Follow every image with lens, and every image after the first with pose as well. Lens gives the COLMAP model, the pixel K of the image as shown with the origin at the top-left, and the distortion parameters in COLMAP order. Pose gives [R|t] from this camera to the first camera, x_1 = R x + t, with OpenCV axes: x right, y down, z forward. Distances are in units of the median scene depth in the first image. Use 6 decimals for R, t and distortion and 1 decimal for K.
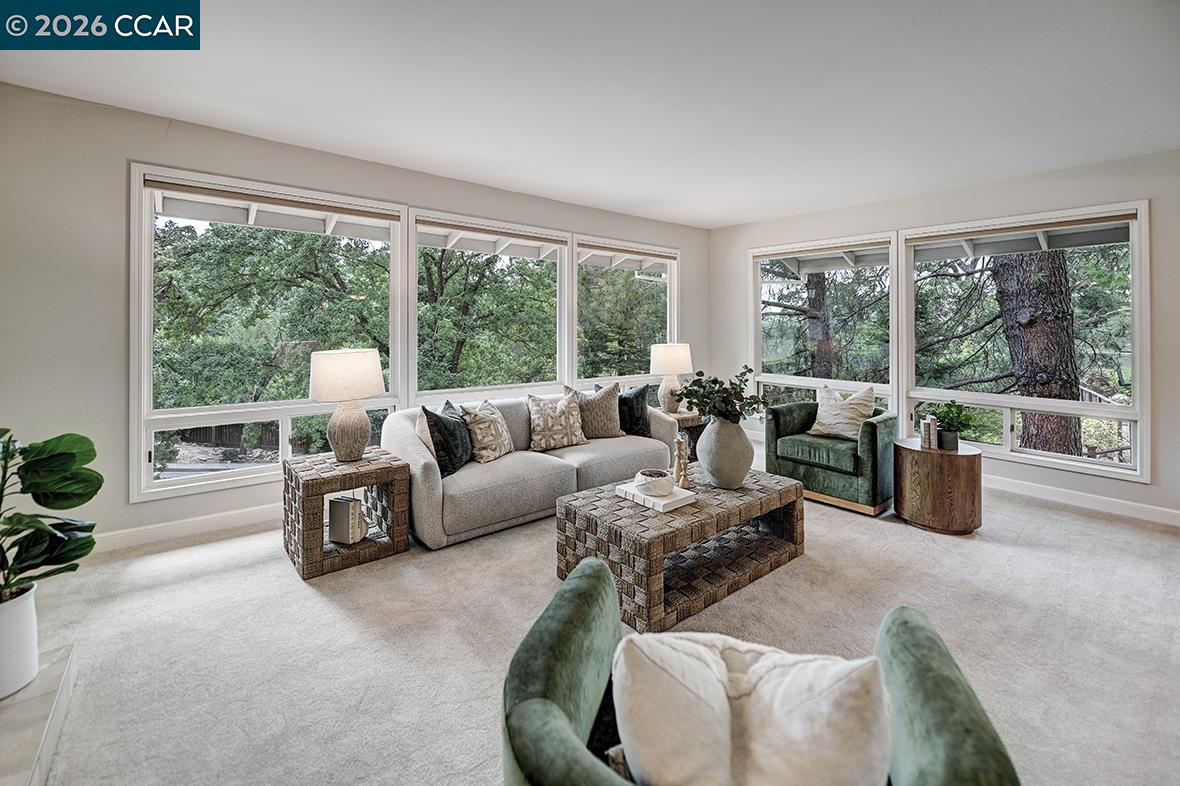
lens RADIAL K [[489.3, 0, 589.7], [0, 489.3, 334.3], [0, 0, 1]] dist [-0.000326, 0.000105]
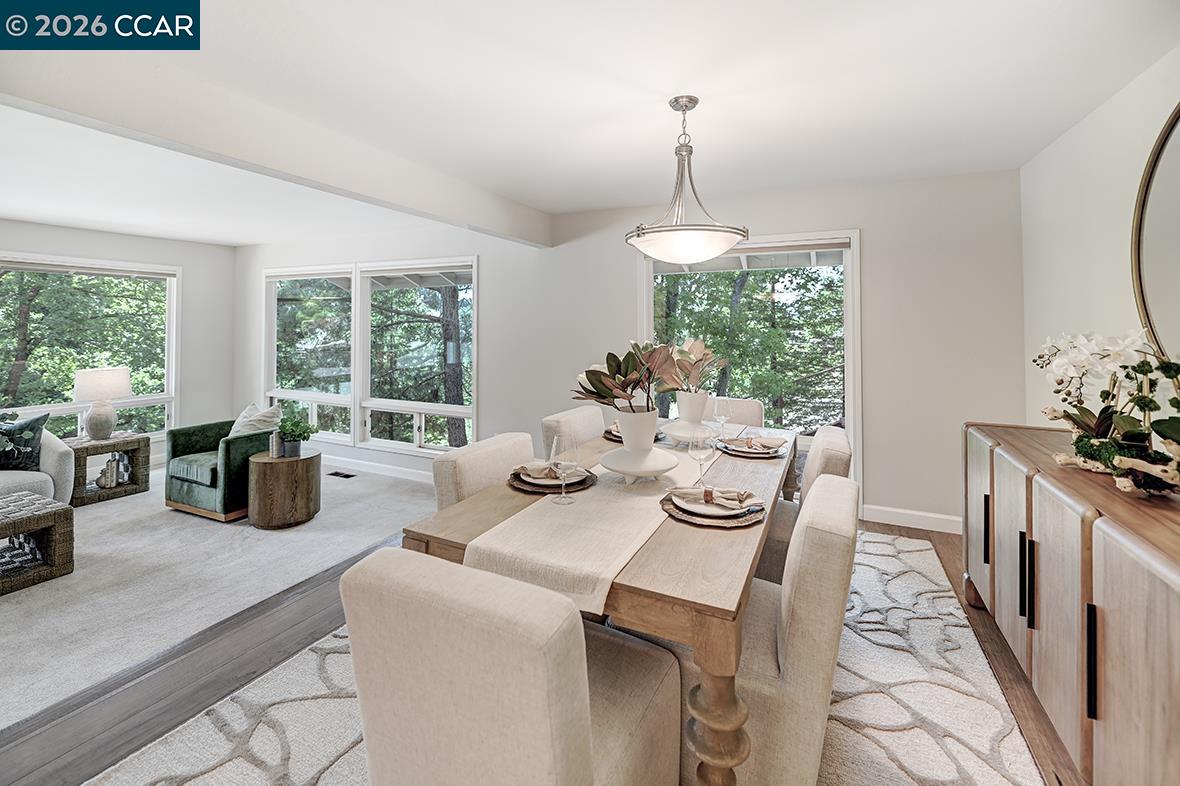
lens RADIAL K [[489.3, 0, 589.7], [0, 489.3, 334.3], [0, 0, 1]] dist [-0.000326, 0.000105]
pose [[0.907425, -0.005362, 0.420179, 0.744097], [0.006118, 0.999981, -0.000450, -0.047190], [-0.420169, 0.002979, 0.907441, -0.319337]]
